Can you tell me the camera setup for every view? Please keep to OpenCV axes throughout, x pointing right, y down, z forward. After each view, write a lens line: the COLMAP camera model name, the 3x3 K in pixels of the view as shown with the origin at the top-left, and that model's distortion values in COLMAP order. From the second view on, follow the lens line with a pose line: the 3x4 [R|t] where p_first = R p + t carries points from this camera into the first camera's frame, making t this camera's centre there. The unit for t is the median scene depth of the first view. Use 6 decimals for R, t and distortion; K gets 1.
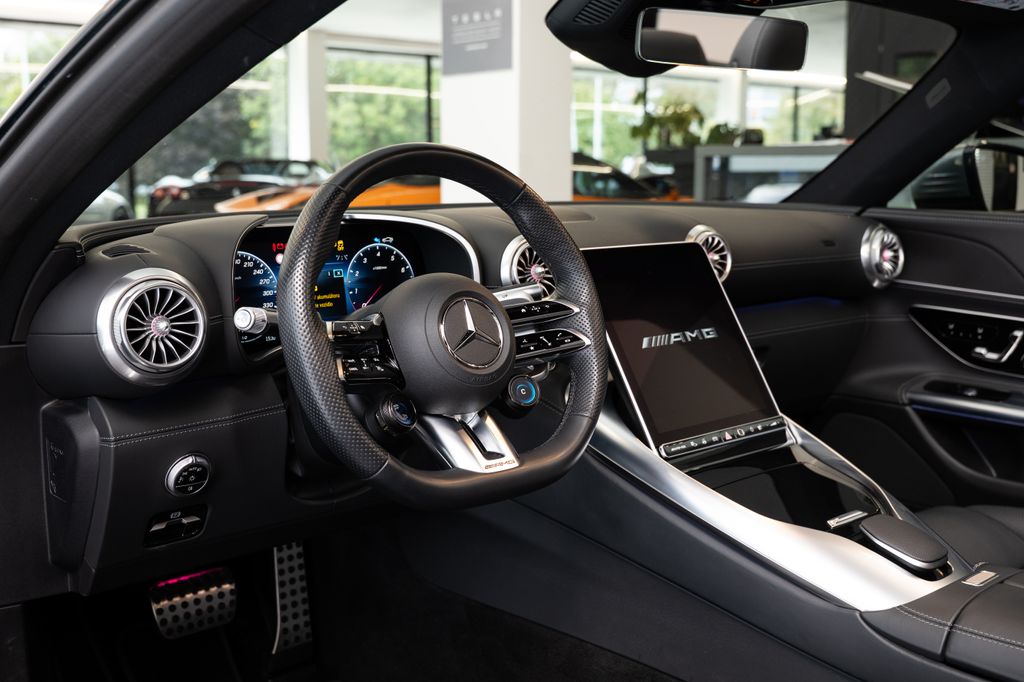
lens RADIAL K [[1037.9, 0, 512.0], [0, 1037.9, 341.0], [0, 0, 1]] dist [-0.004496, -0.005736]
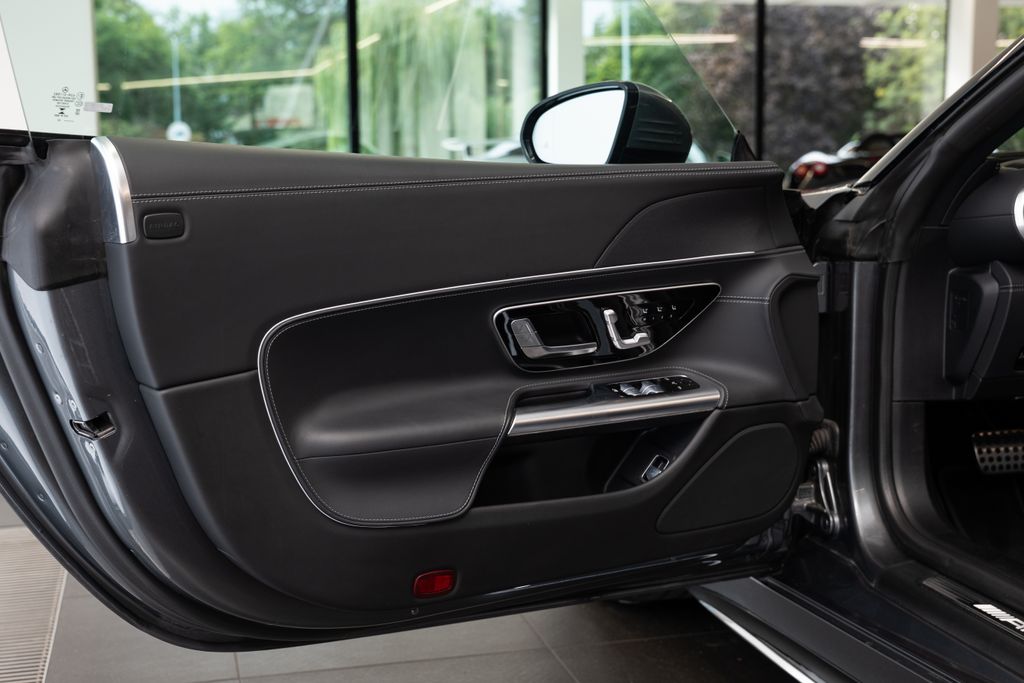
lens RADIAL K [[1358.1, 0, 512.0], [0, 1358.1, 341.5], [0, 0, 1]] dist [0.004218, 0.006798]
pose [[0.885025, 0.057944, -0.461924, -0.012708], [-0.069682, 0.997534, -0.008378, 0.029823], [0.460300, 0.039602, 0.886880, -0.137713]]
